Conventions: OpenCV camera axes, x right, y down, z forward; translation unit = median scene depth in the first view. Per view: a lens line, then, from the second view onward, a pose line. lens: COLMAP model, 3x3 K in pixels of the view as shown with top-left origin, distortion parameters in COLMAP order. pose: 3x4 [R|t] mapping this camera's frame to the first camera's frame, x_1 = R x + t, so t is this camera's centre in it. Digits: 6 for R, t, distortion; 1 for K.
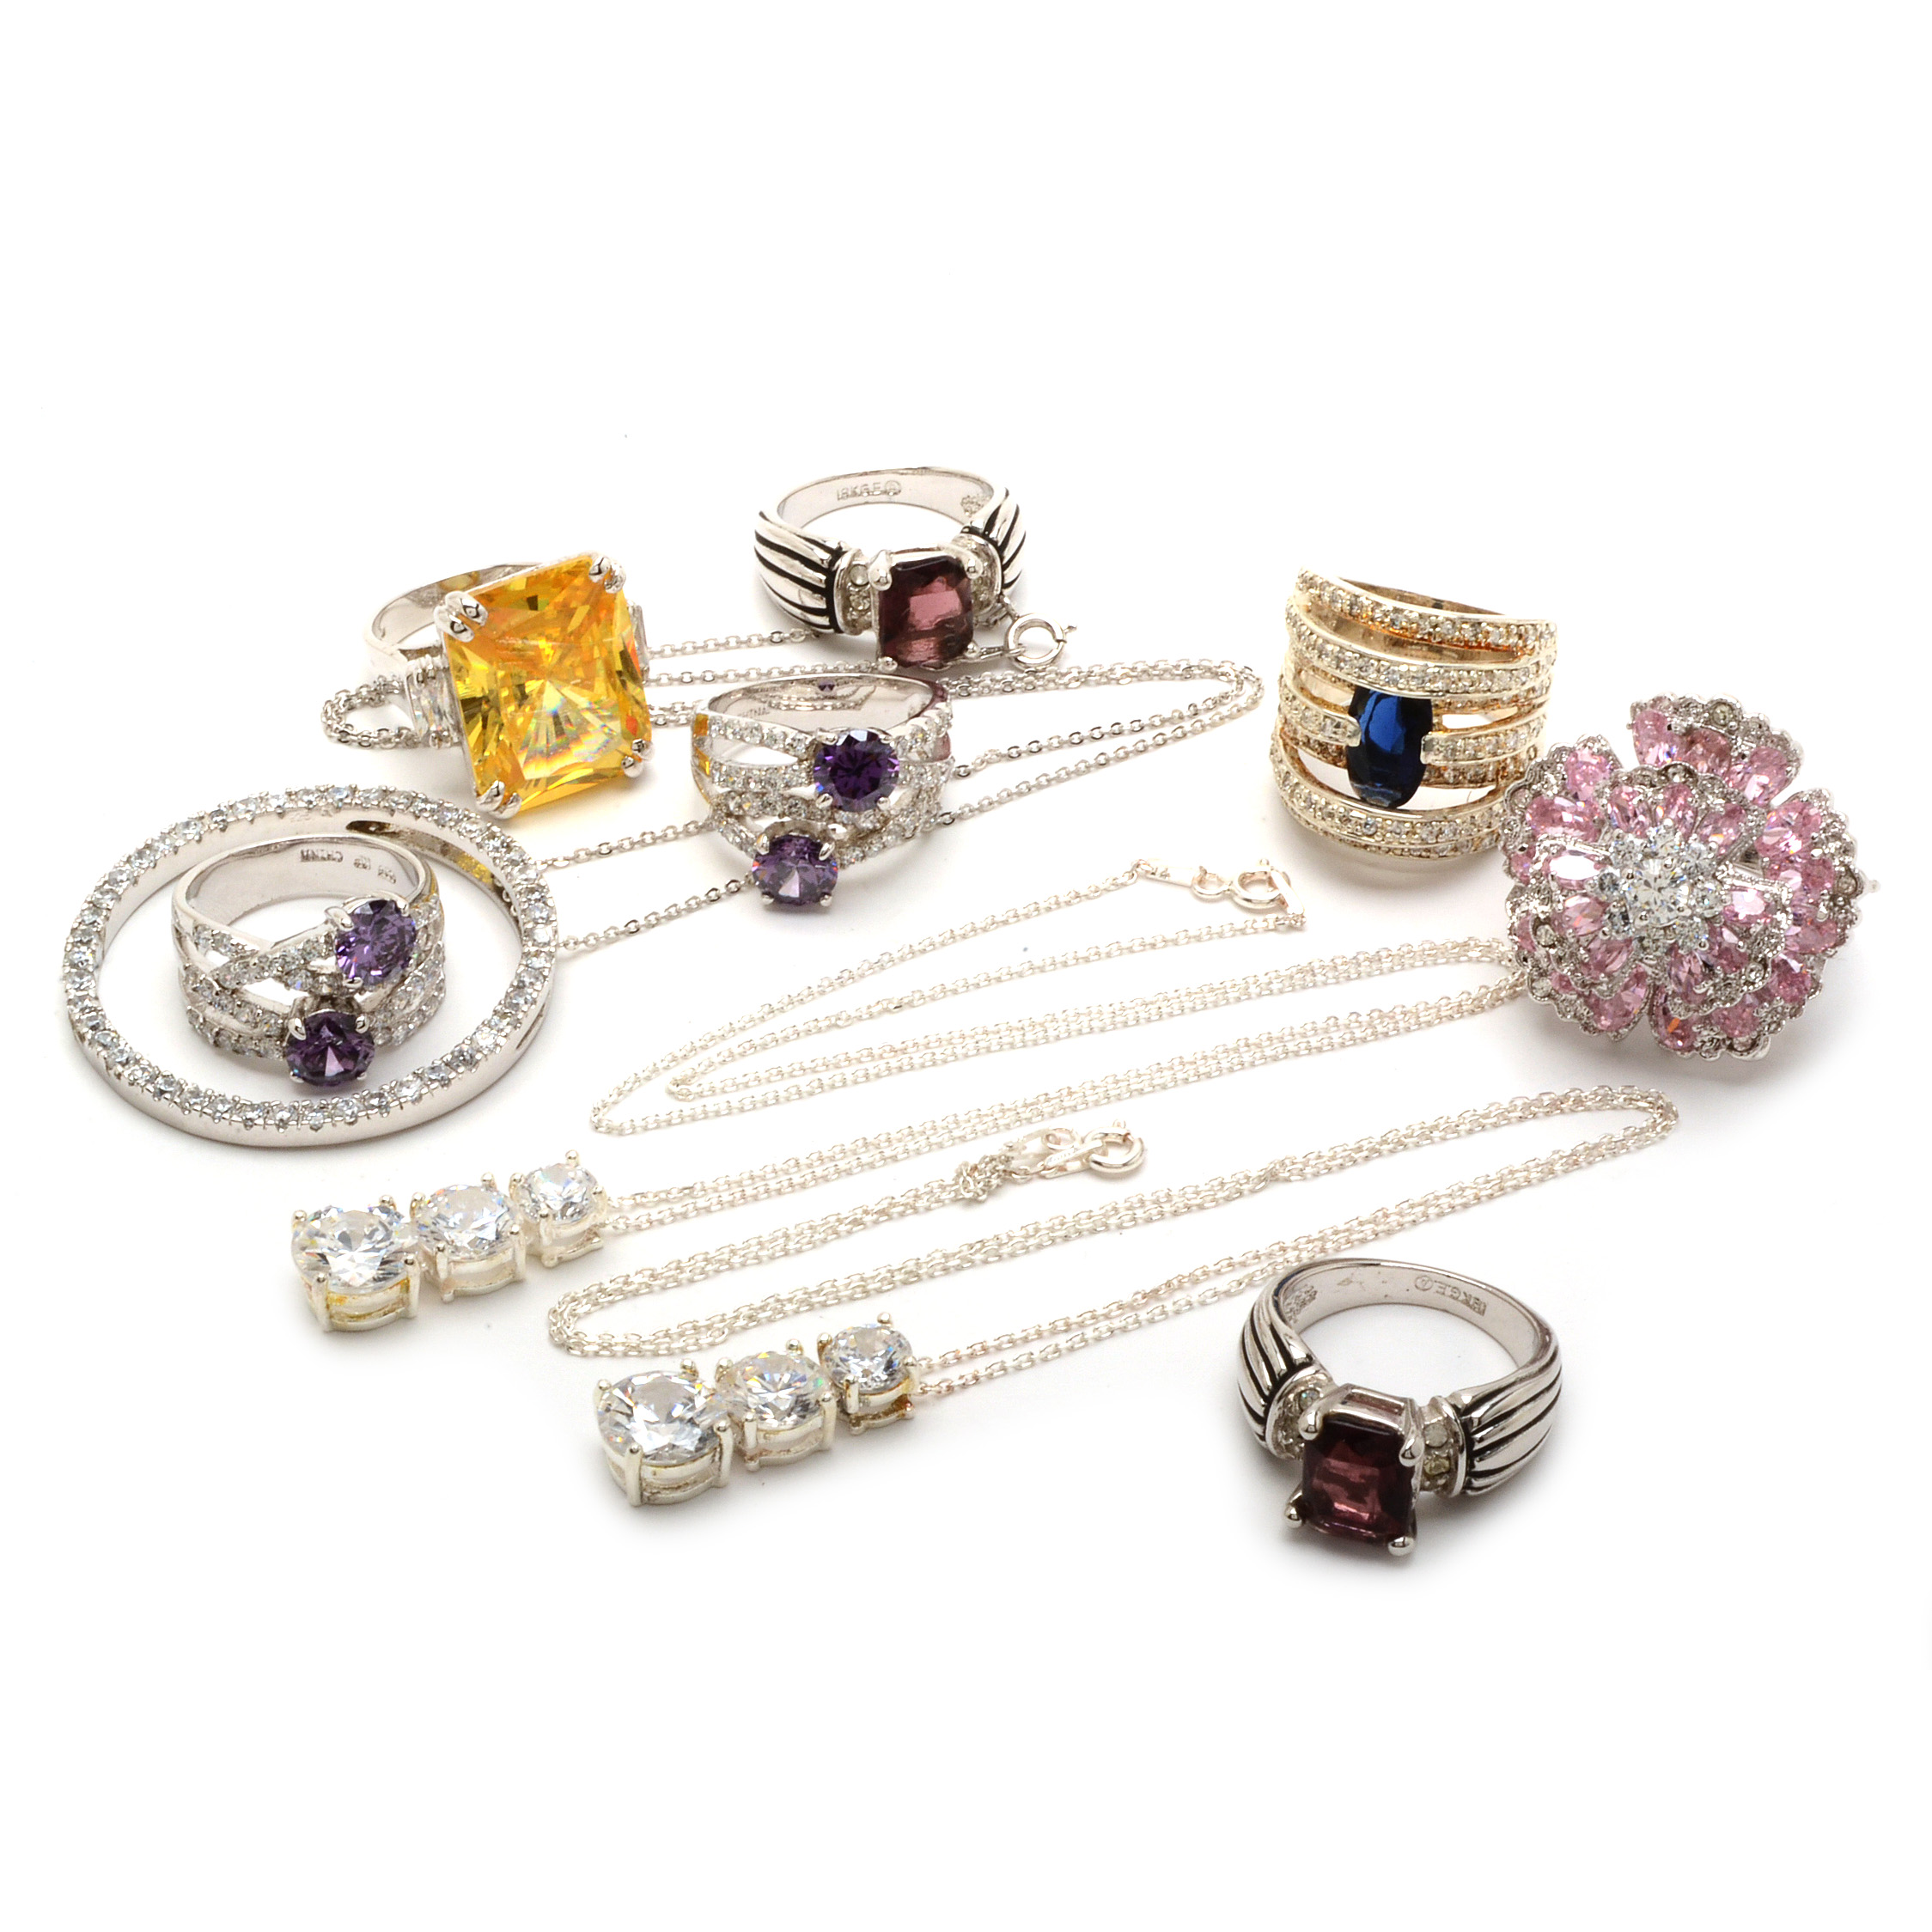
lens RADIAL K [[5642.4, 0, 959.1], [0, 5642.4, 963.3], [0, 0, 1]] dist [0.134196, 0.000000]
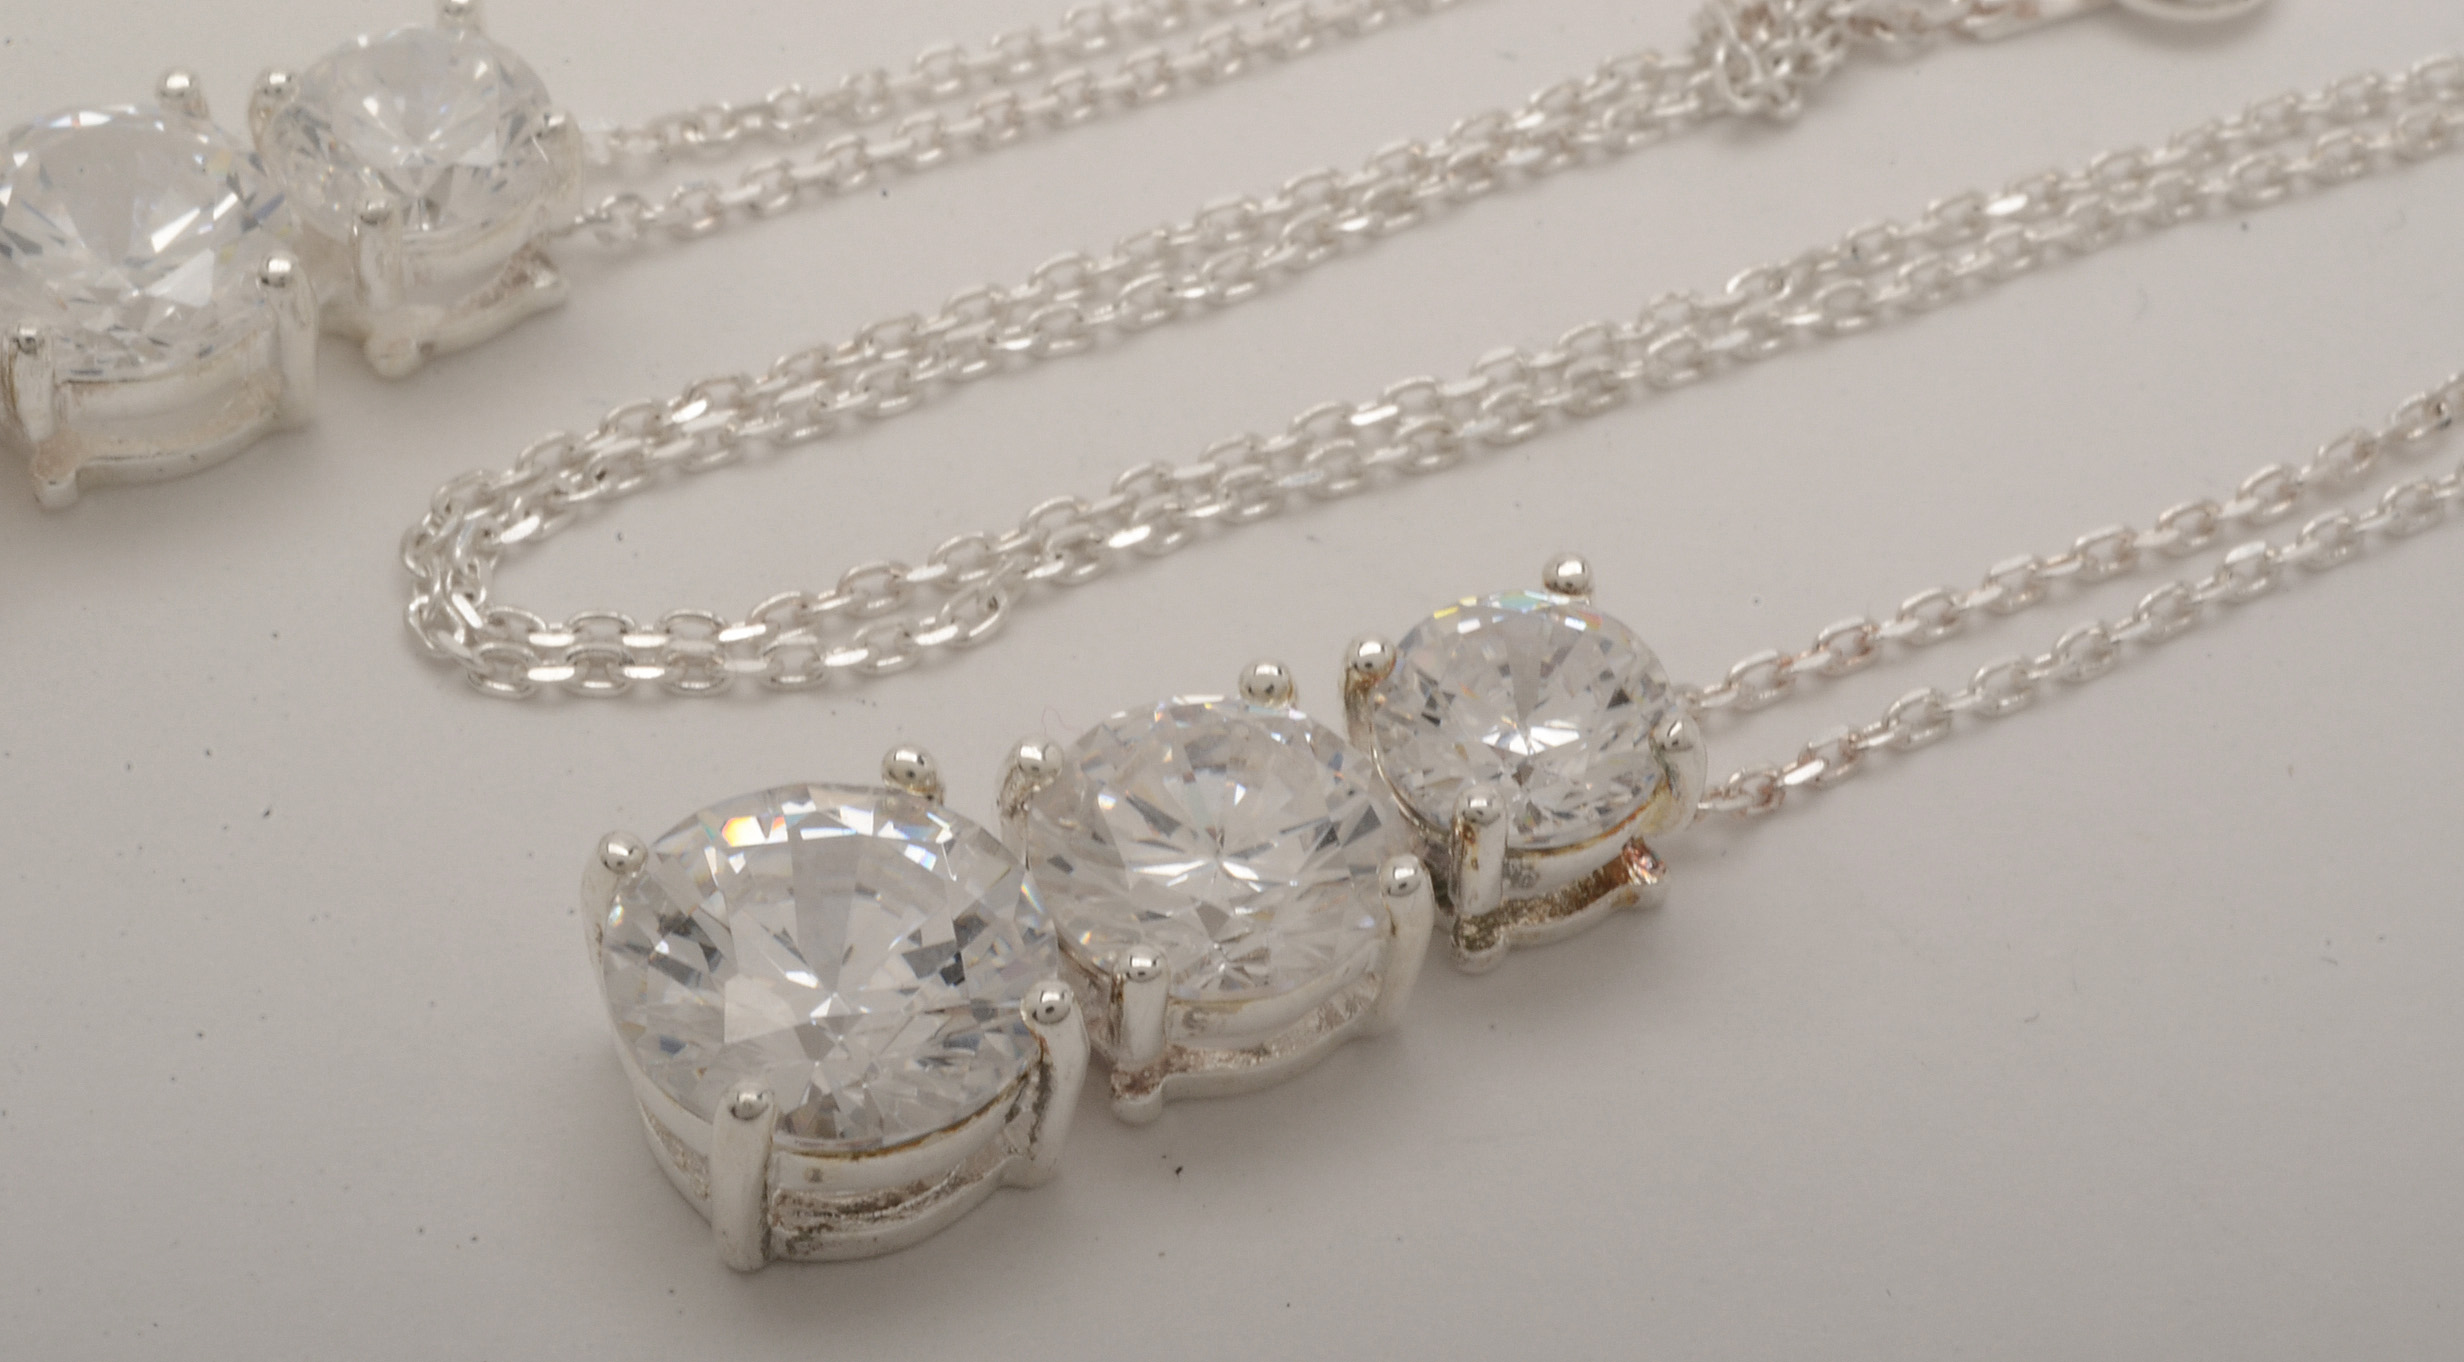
lens RADIAL K [[7145.0, 0, 1240.4], [0, 7145.0, 689.1], [0, 0, 1]] dist [-0.076179, 0.000000]
pose [[0.997203, -0.019662, 0.072107, -0.054821], [0.006184, 0.983173, 0.182573, 0.001052], [-0.074483, -0.181617, 0.980545, 0.616066]]
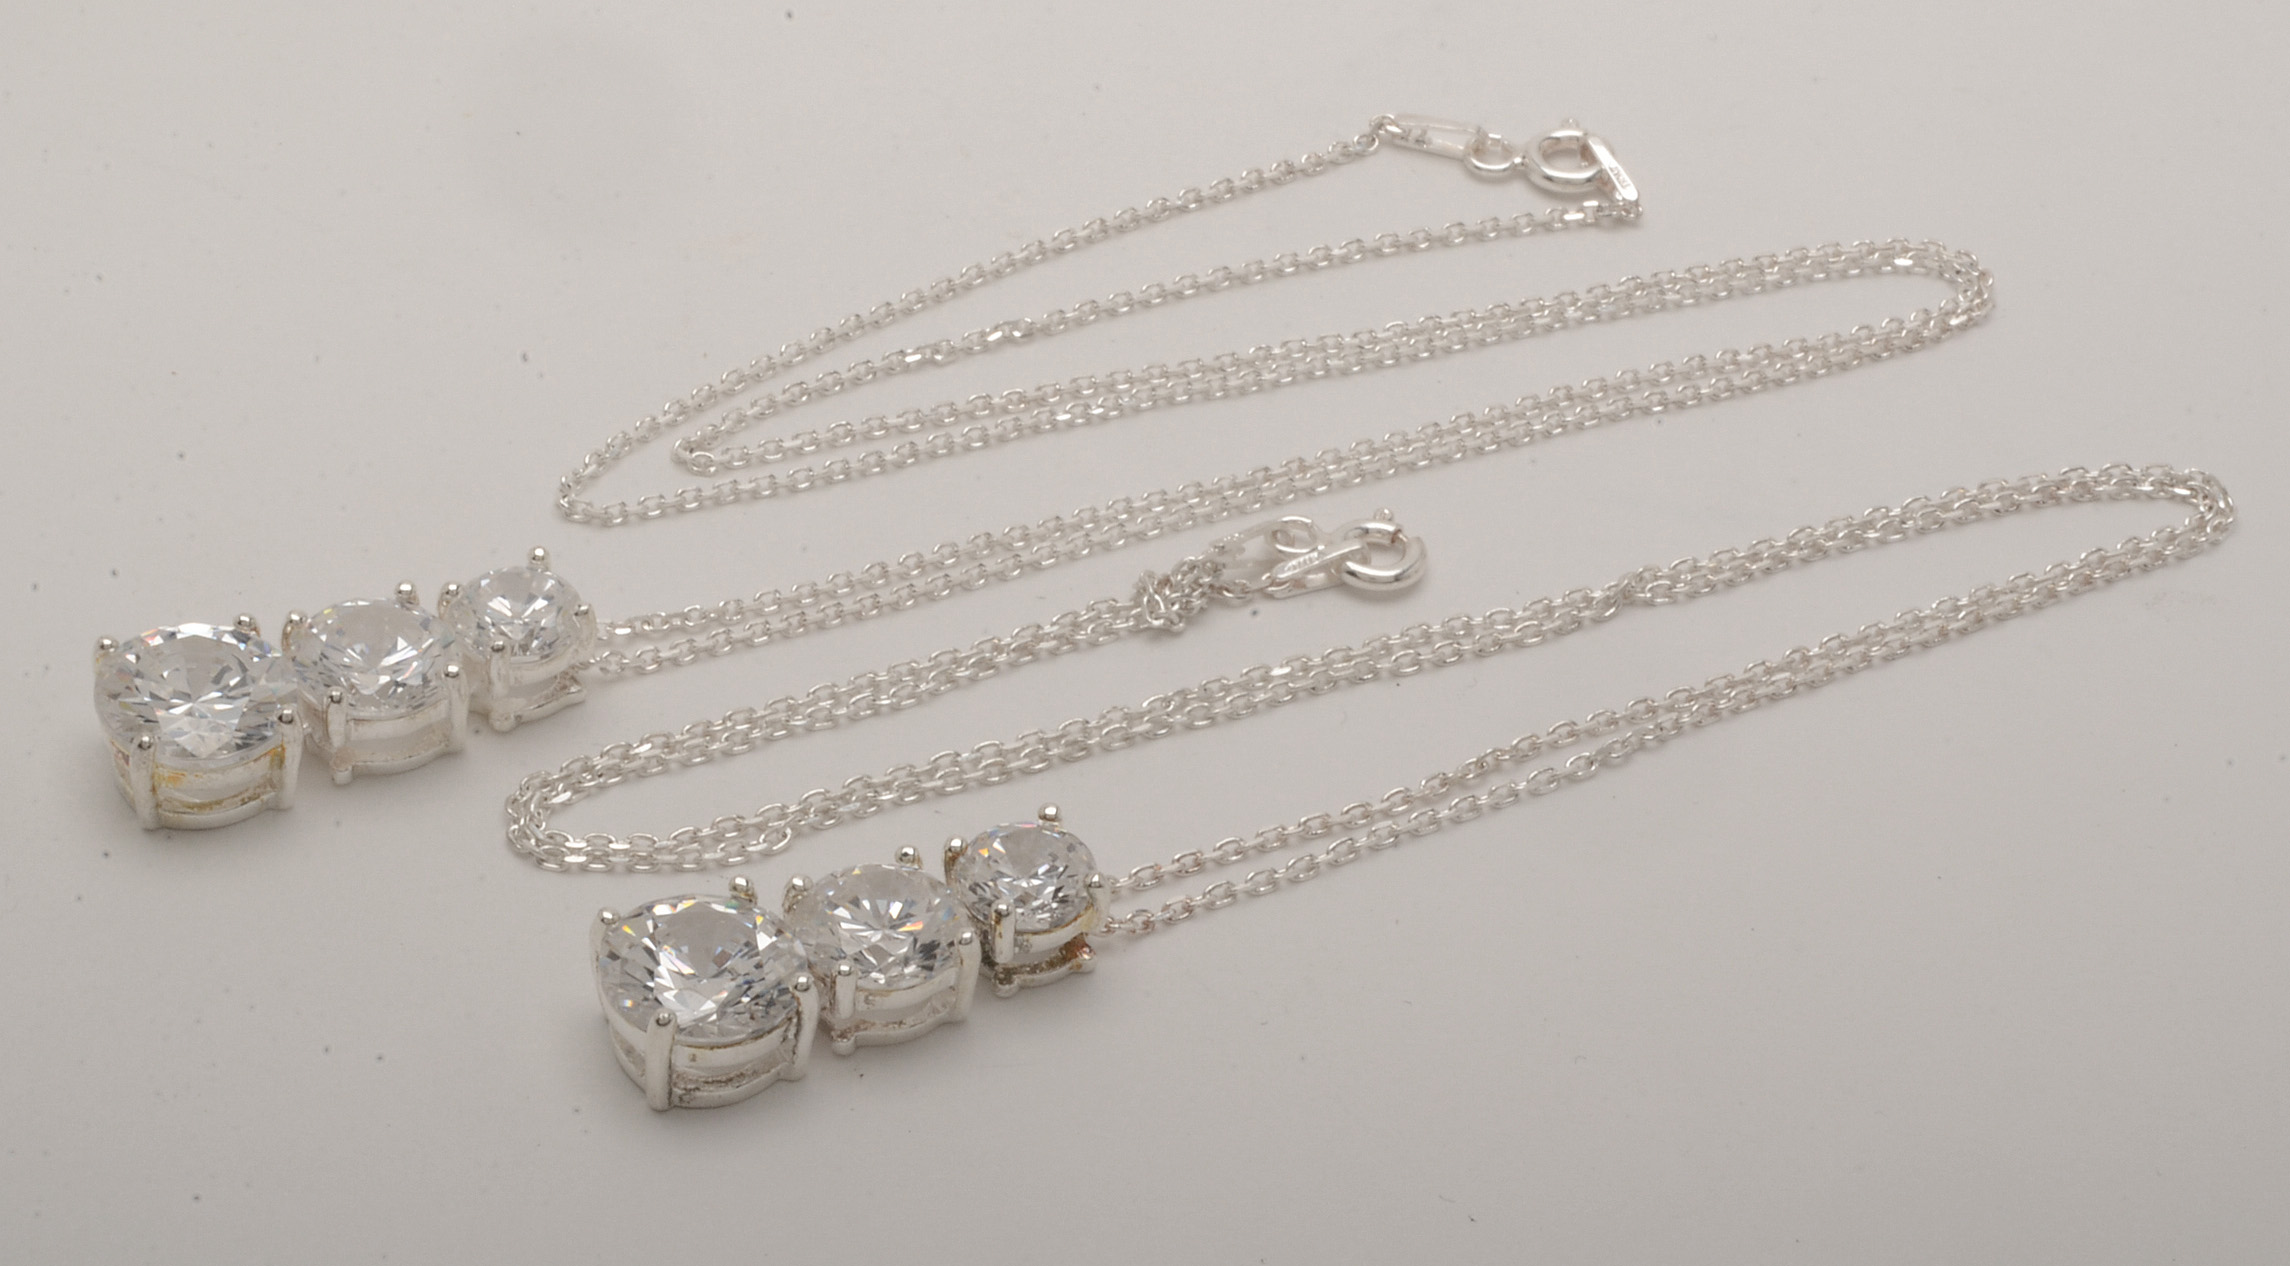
lens RADIAL K [[6640.4, 0, 1145.4], [0, 6640.4, 622.7], [0, 0, 1]] dist [-0.076179, 0.000000]
pose [[0.997063, 0.006895, 0.076281, -0.057022], [-0.008899, 0.999623, 0.025957, 0.021624], [-0.076073, -0.026560, 0.996748, 0.254271]]
